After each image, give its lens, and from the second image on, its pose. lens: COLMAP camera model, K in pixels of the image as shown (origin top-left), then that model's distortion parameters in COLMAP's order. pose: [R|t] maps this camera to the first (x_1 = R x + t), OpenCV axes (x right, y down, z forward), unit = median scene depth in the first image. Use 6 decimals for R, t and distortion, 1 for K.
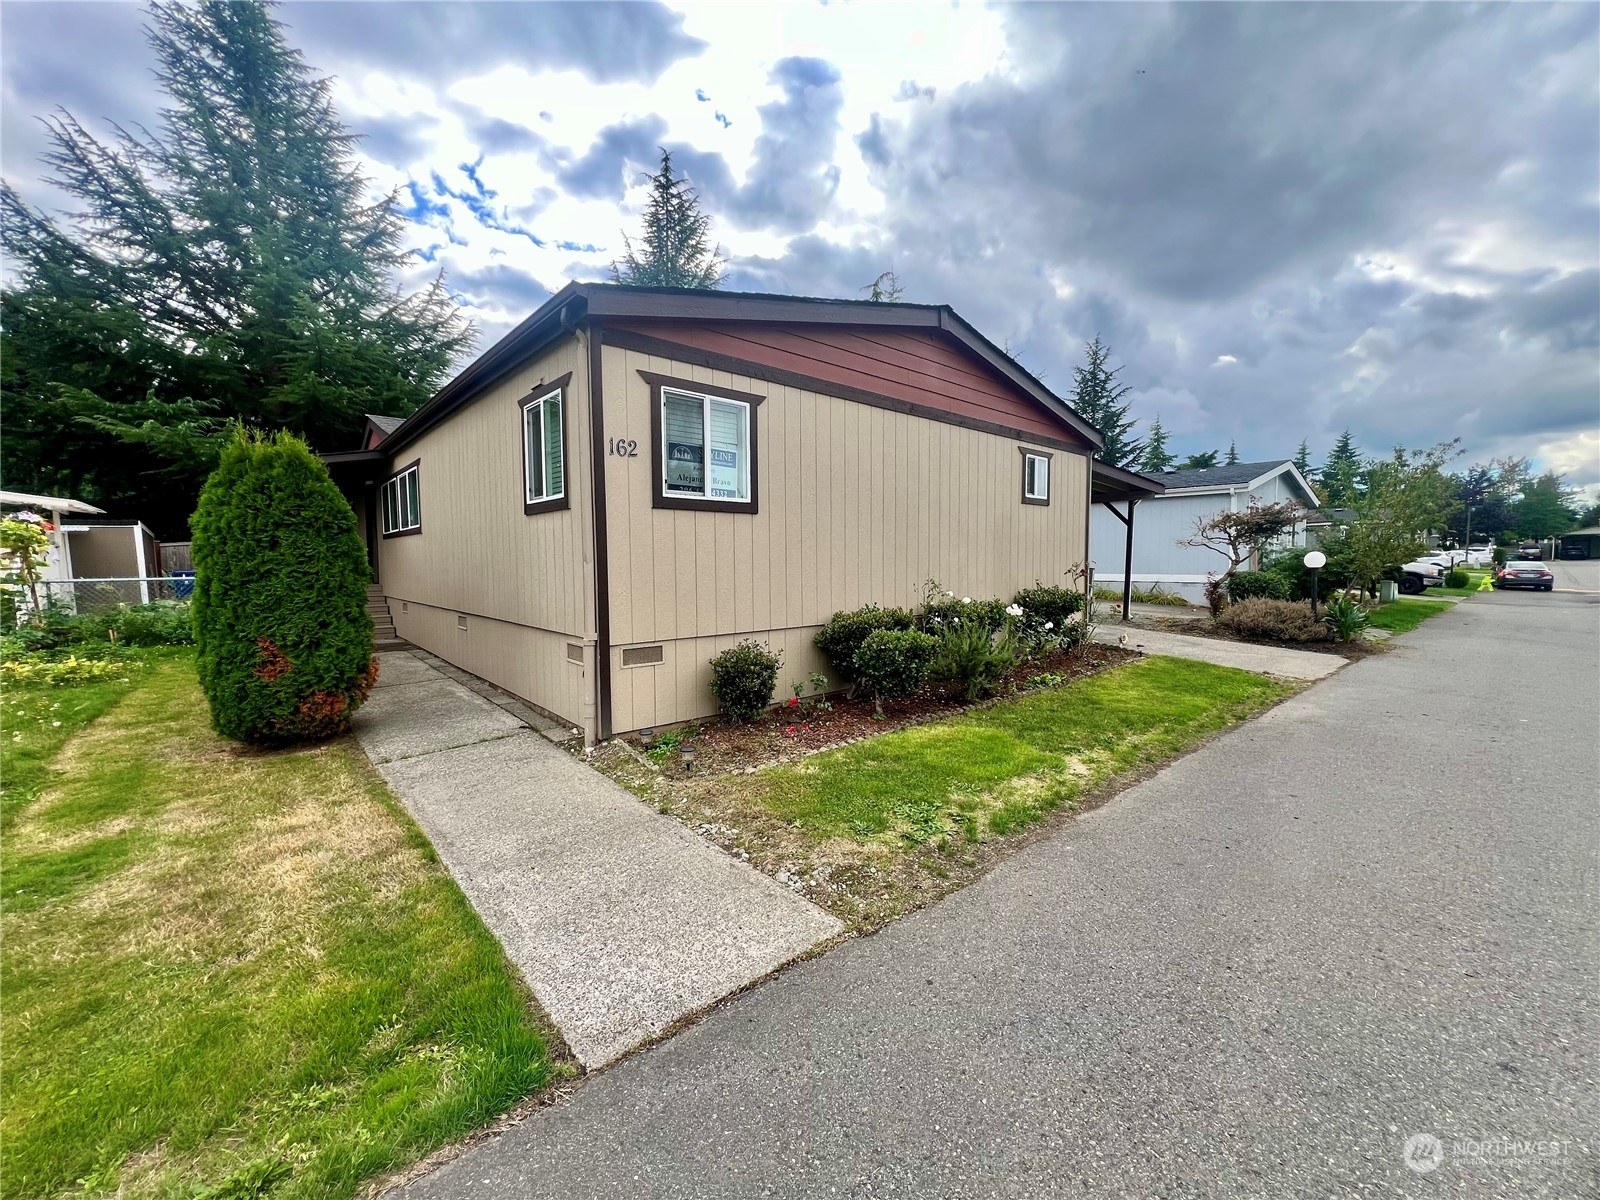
lens RADIAL K [[639.5, 0, 794.9], [0, 639.5, 598.3], [0, 0, 1]] dist [0.003620, 0.000113]
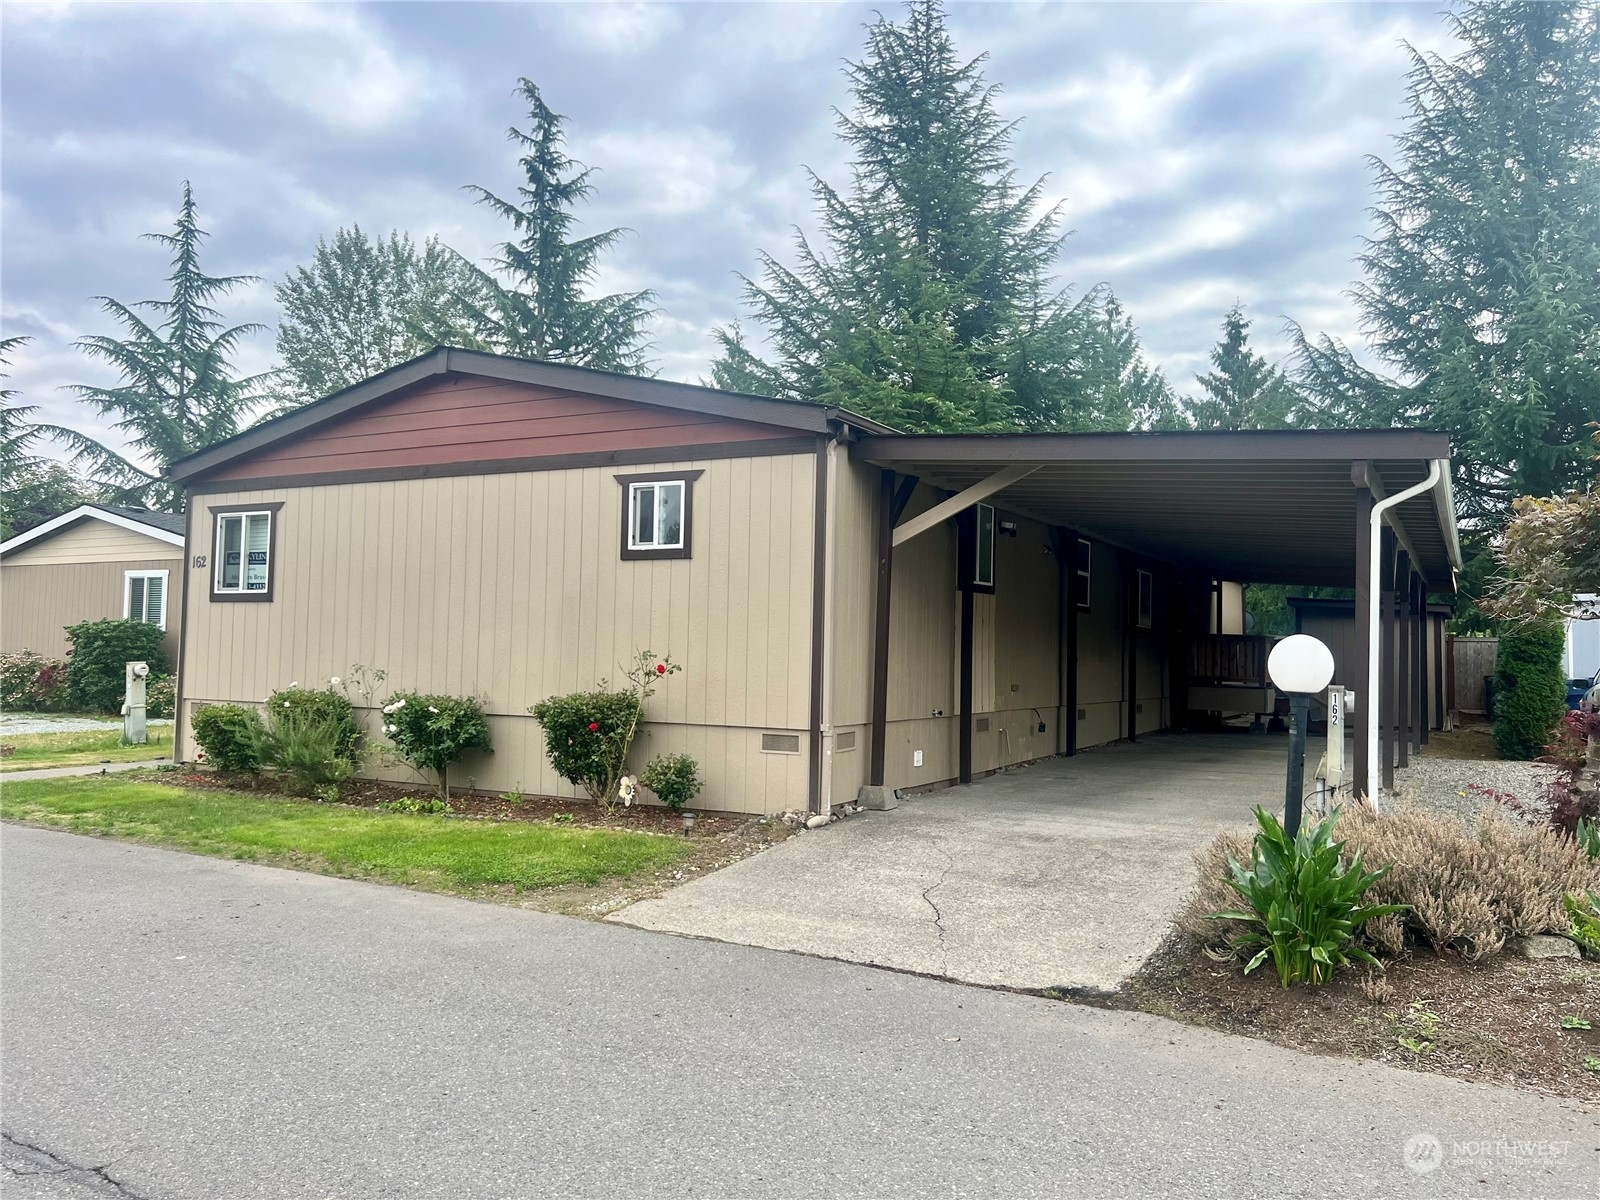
lens RADIAL K [[1219.4, 0, 802.5], [0, 1219.4, 602.6], [0, 0, 1]] dist [0.048714, -0.047368]
pose [[0.339717, -0.034624, -0.939890, 2.438118], [-0.079591, 0.994679, -0.065410, -0.061274], [0.937154, 0.097028, 0.335154, 1.180970]]
